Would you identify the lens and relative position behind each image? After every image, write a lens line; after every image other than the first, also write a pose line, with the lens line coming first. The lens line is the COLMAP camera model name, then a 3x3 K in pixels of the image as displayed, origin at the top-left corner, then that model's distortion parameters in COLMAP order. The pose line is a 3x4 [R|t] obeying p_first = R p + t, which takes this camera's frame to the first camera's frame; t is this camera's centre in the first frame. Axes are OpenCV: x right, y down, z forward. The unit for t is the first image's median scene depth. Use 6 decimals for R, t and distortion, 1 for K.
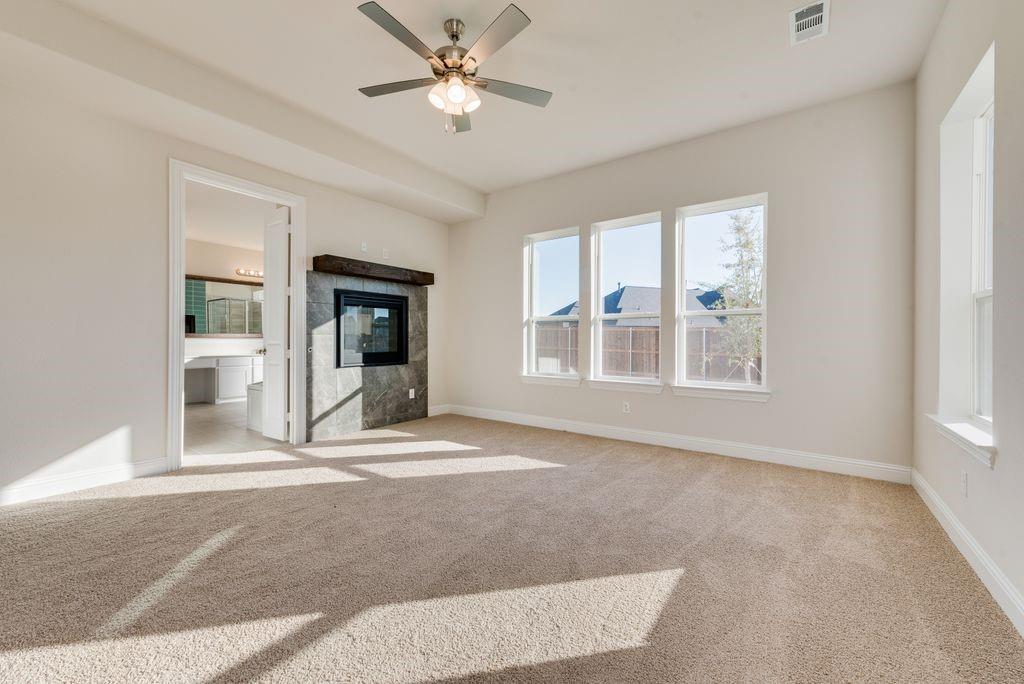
lens RADIAL K [[406.9, 0, 509.4], [0, 406.9, 332.6], [0, 0, 1]] dist [0.000674, 0.000002]
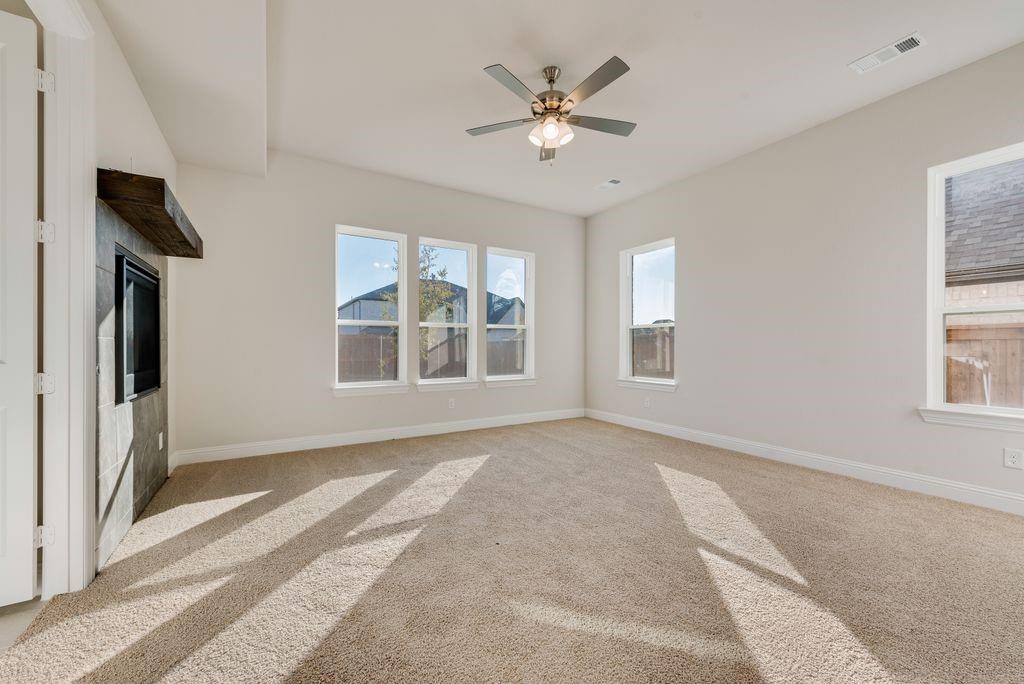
lens RADIAL K [[410.5, 0, 512.9], [0, 410.5, 344.7], [0, 0, 1]] dist [0.000427, -0.000077]
pose [[0.386293, -0.003623, 0.922369, -0.928063], [-0.007262, 0.999949, 0.006969, 0.005051], [-0.922347, -0.009390, 0.386247, 0.495491]]
